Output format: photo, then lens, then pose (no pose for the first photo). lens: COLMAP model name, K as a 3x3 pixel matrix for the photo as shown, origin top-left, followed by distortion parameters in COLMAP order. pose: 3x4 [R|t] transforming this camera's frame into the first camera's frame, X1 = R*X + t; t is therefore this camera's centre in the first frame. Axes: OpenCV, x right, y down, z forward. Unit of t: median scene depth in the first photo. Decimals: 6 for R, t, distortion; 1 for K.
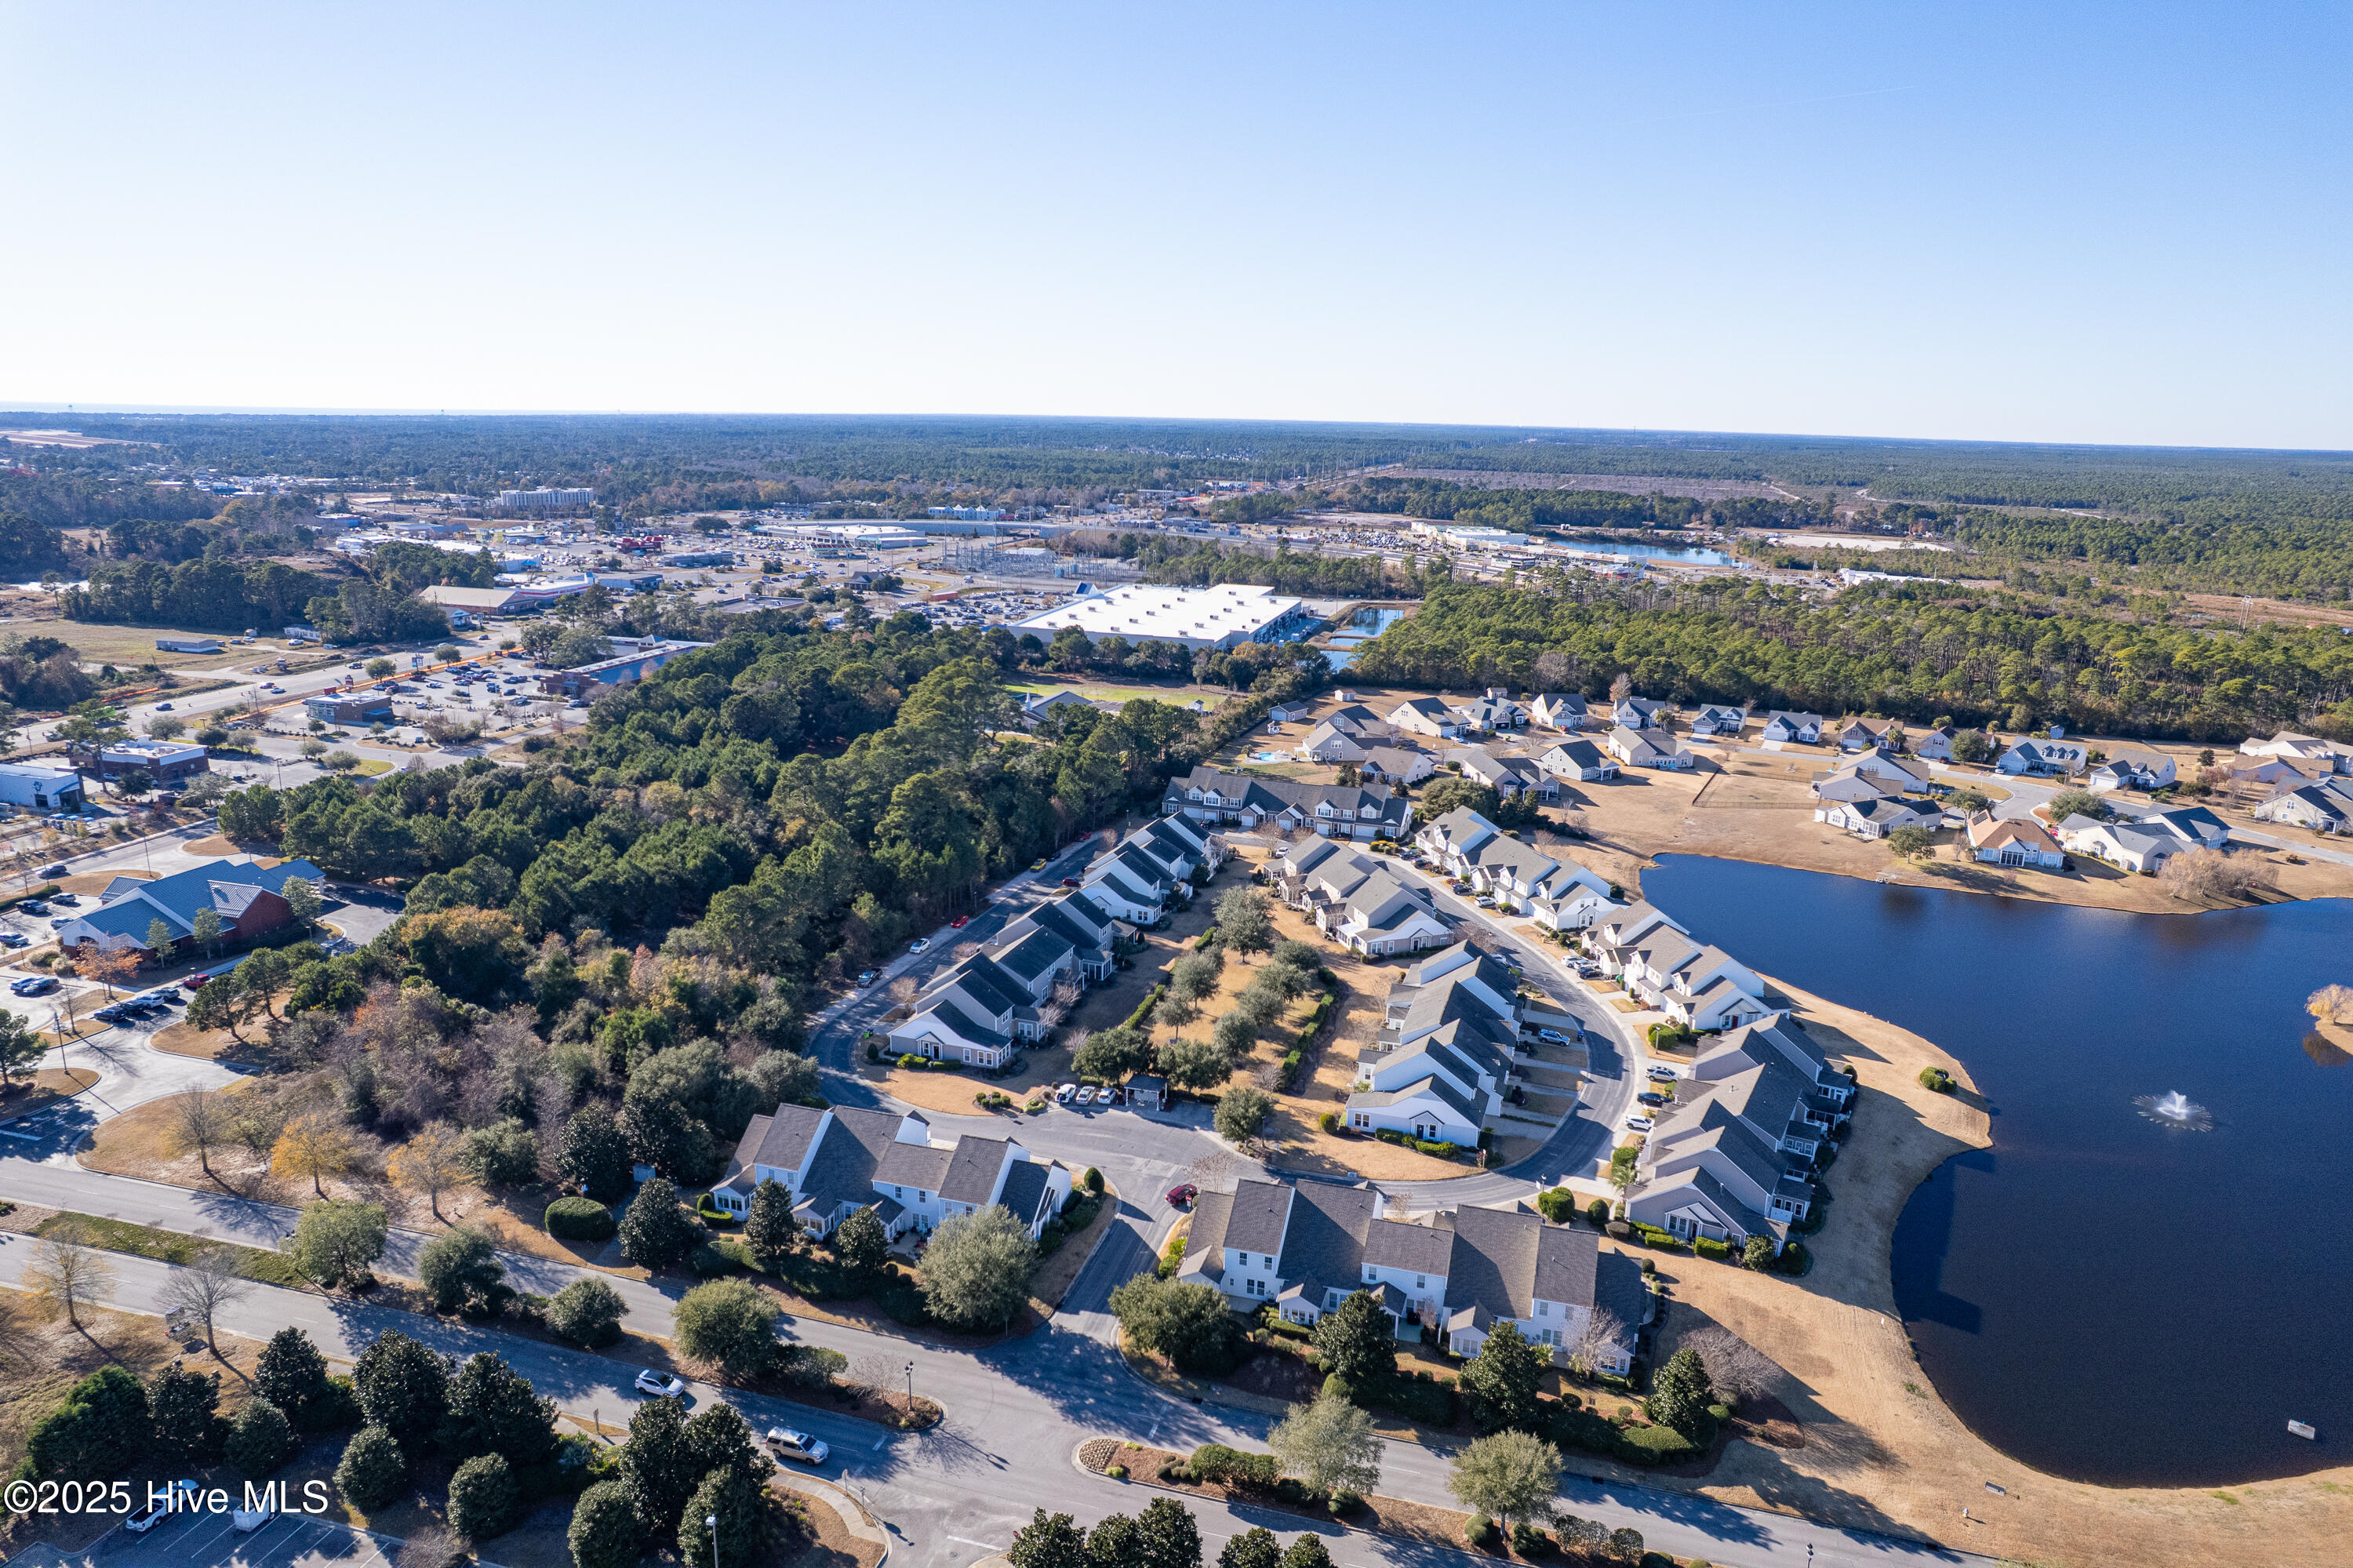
lens RADIAL K [[1492.2, 0, 1176.5], [0, 1492.2, 784.0], [0, 0, 1]] dist [-0.072254, 0.060668]
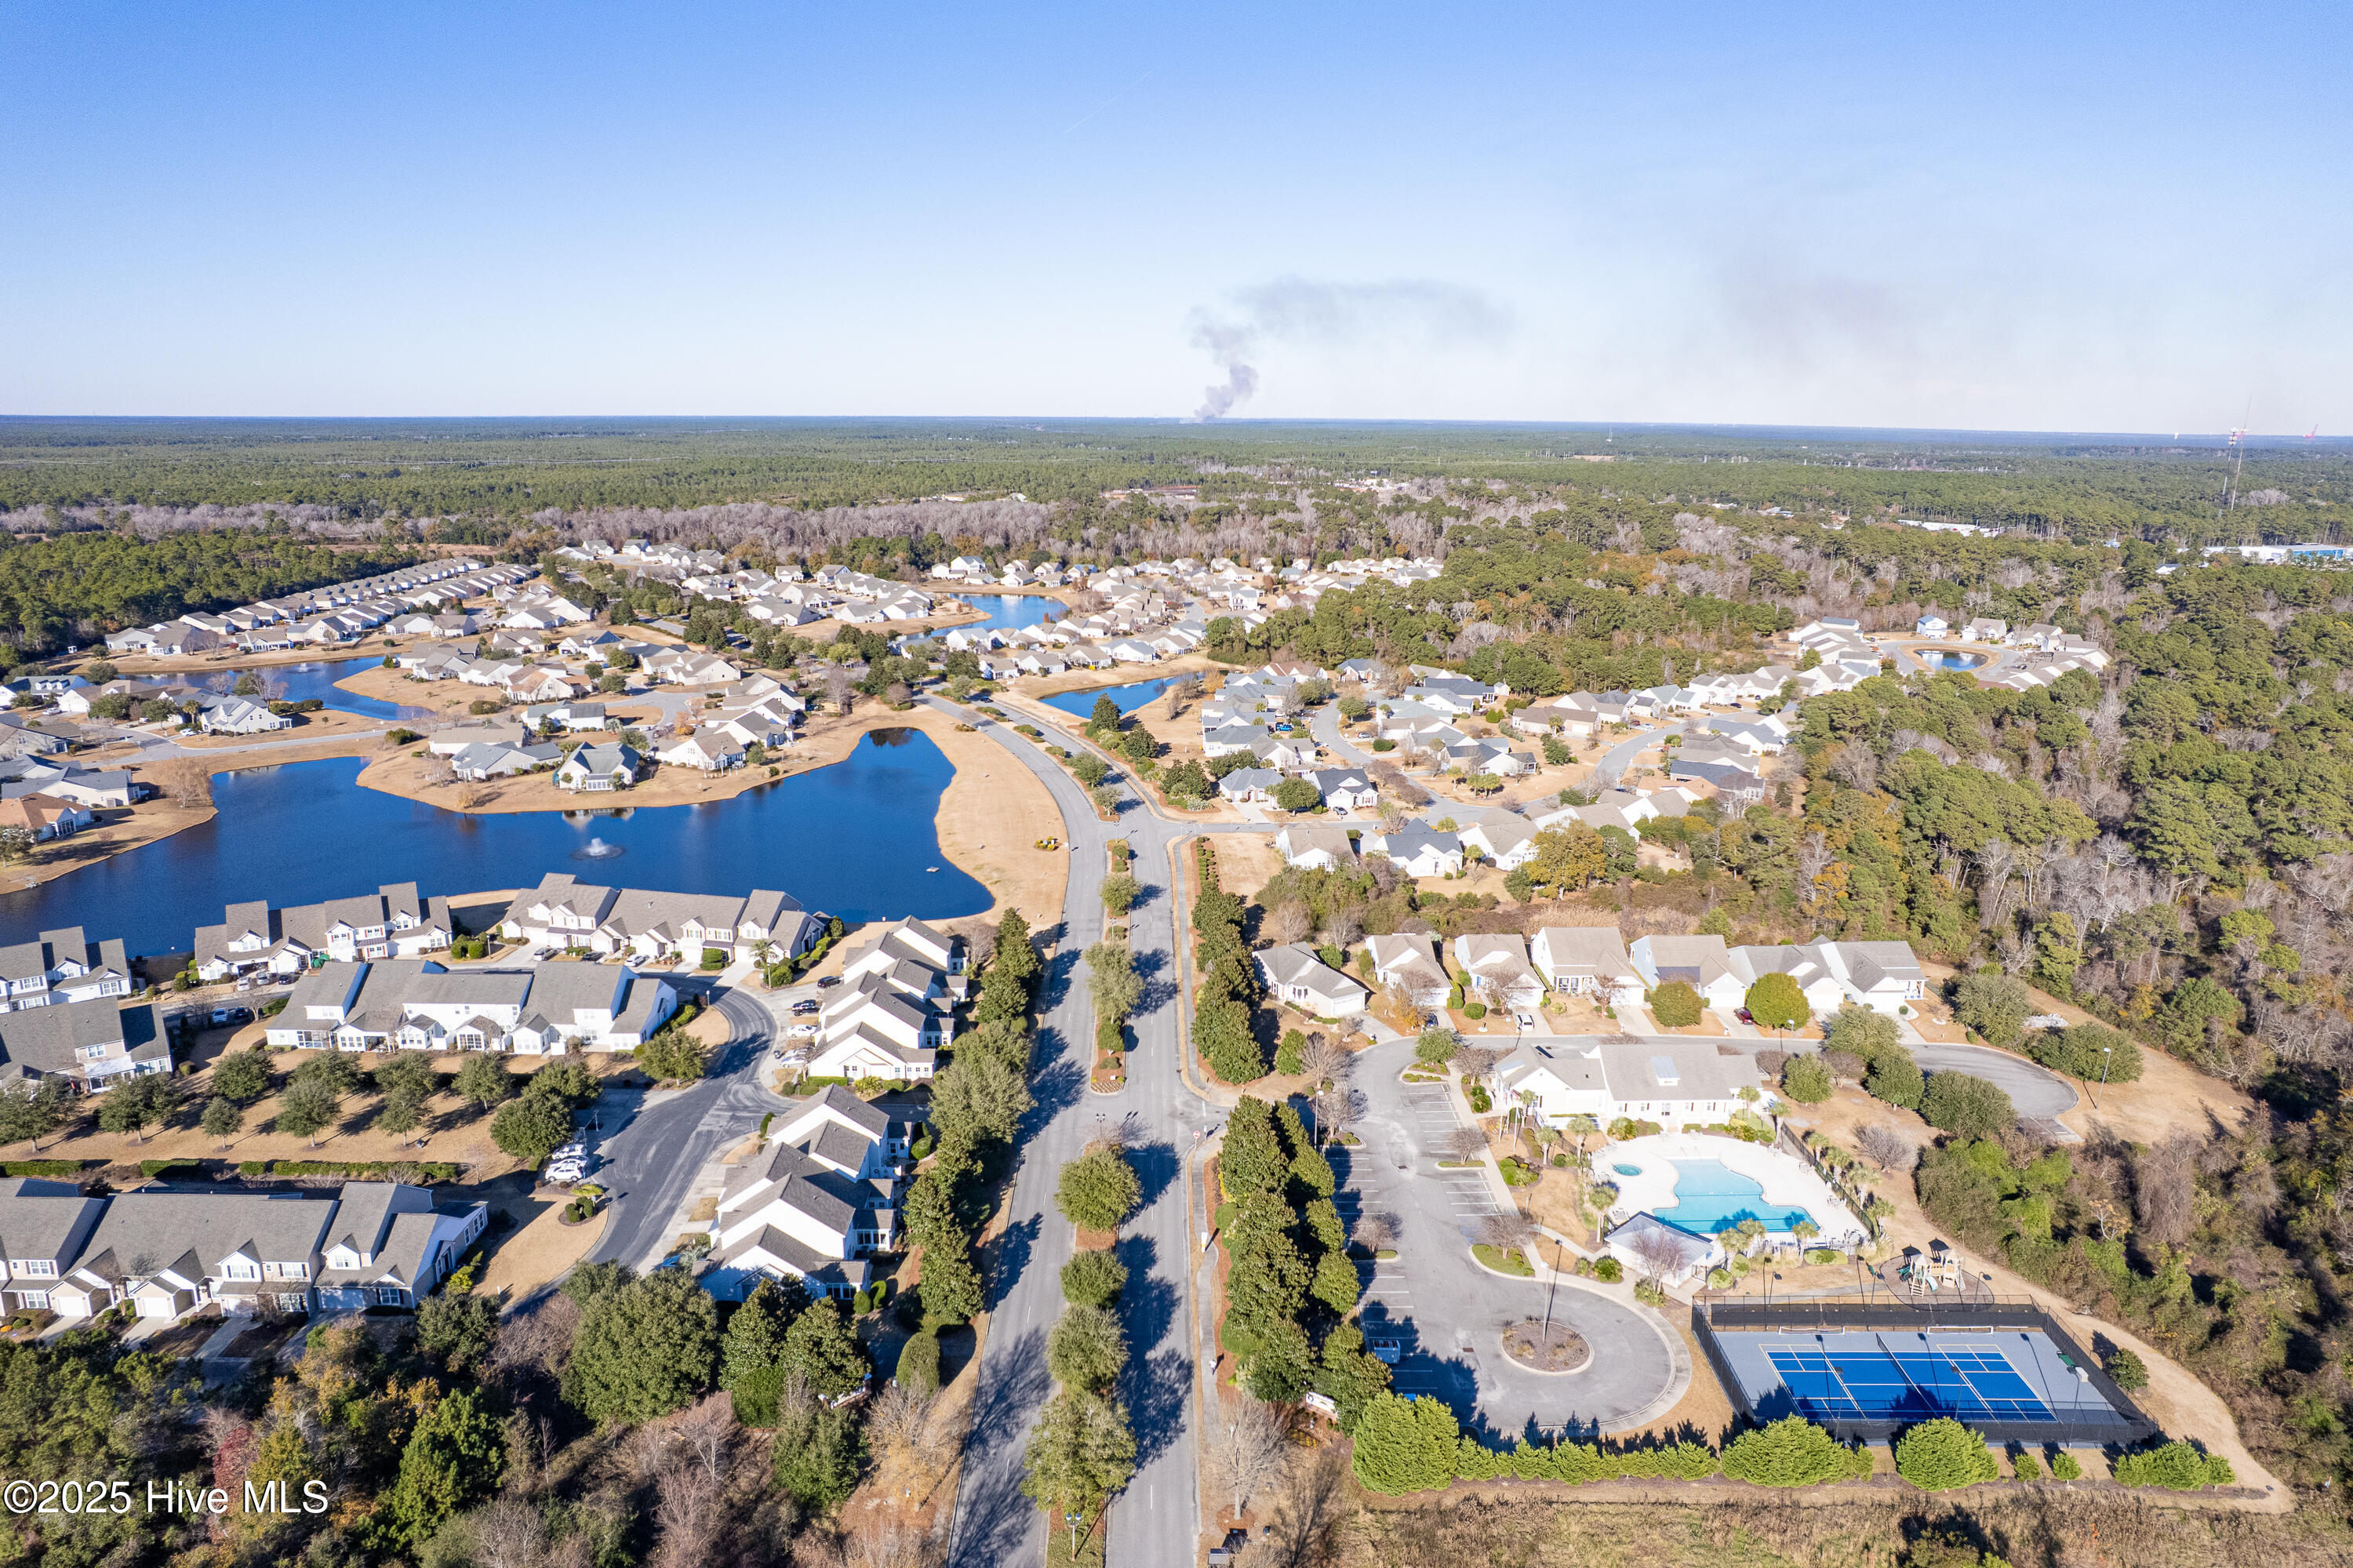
lens RADIAL K [[1538.5, 0, 1176.5], [0, 1538.5, 784.0], [0, 0, 1]] dist [-0.071308, 0.059352]
pose [[-0.305450, -0.246825, 0.919662, -0.614214], [0.216947, 0.922379, 0.319610, -0.141743], [-0.927165, 0.297143, -0.228193, 0.498336]]
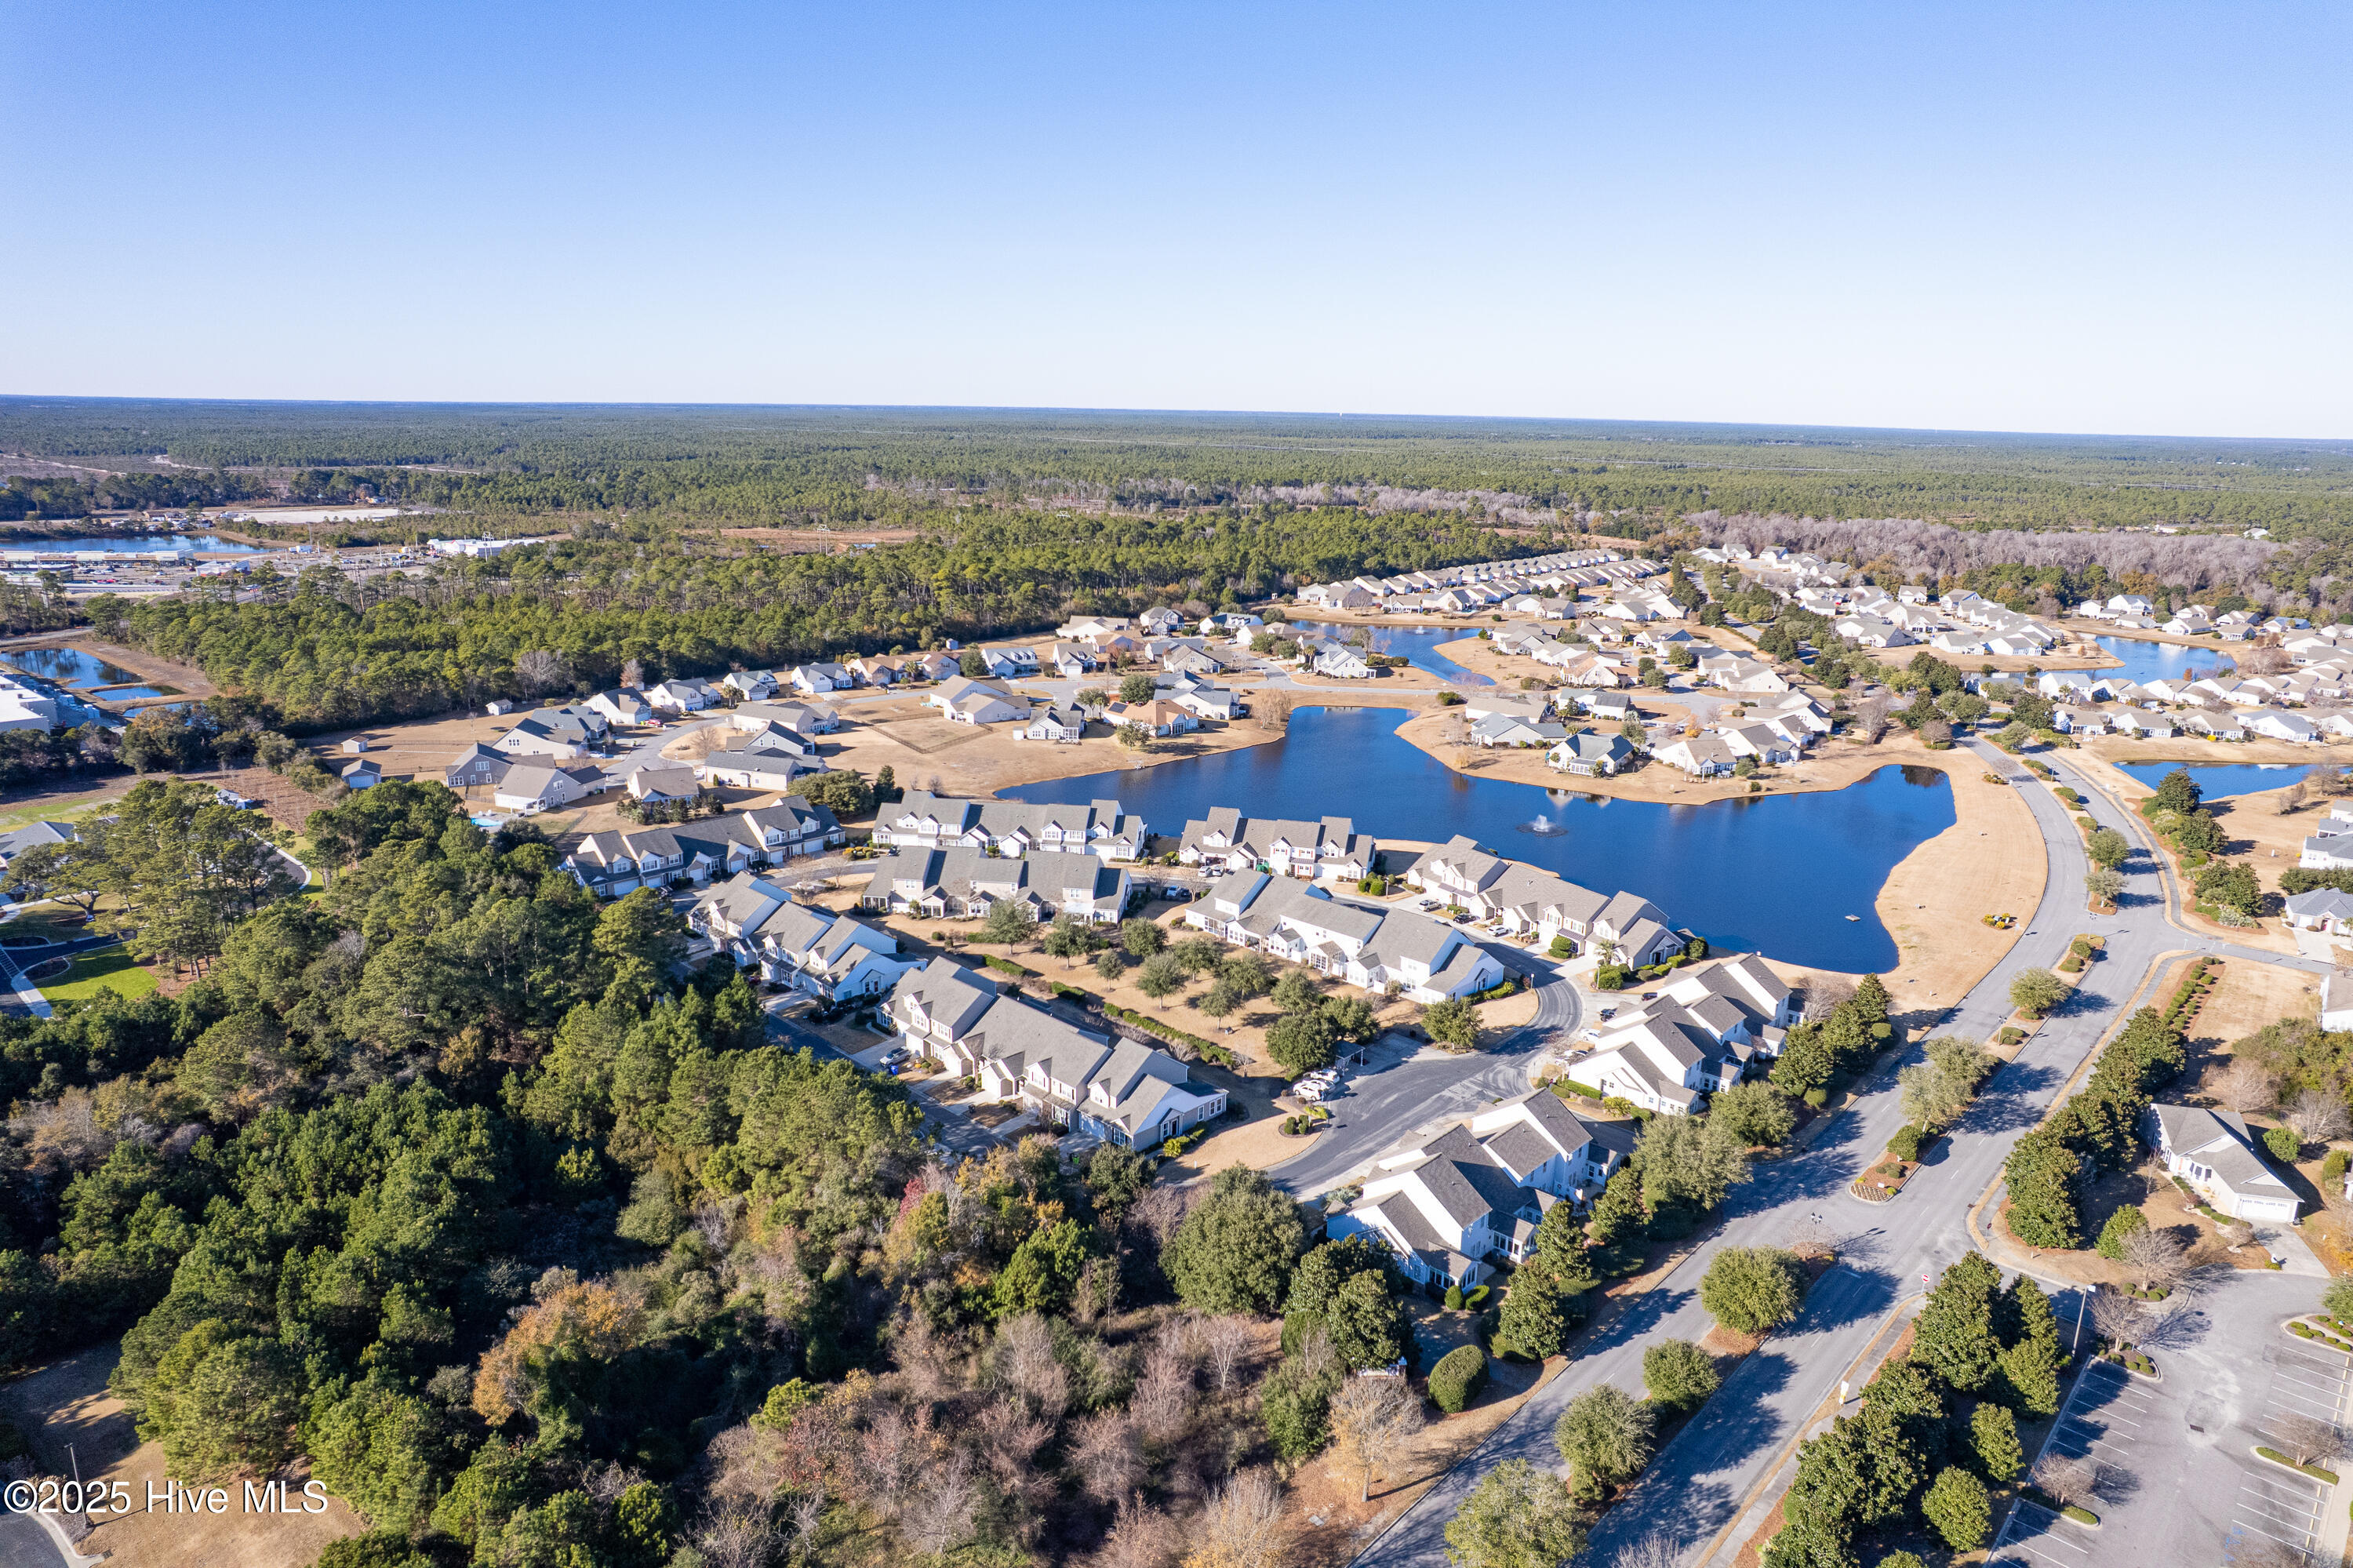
lens RADIAL K [[1492.2, 0, 1176.5], [0, 1492.2, 784.0], [0, 0, 1]] dist [-0.072254, 0.060668]
pose [[0.439391, -0.234699, 0.867094, -0.588064], [0.209358, 0.965439, 0.155228, -0.105972], [-0.873558, 0.113327, 0.473342, 0.362413]]
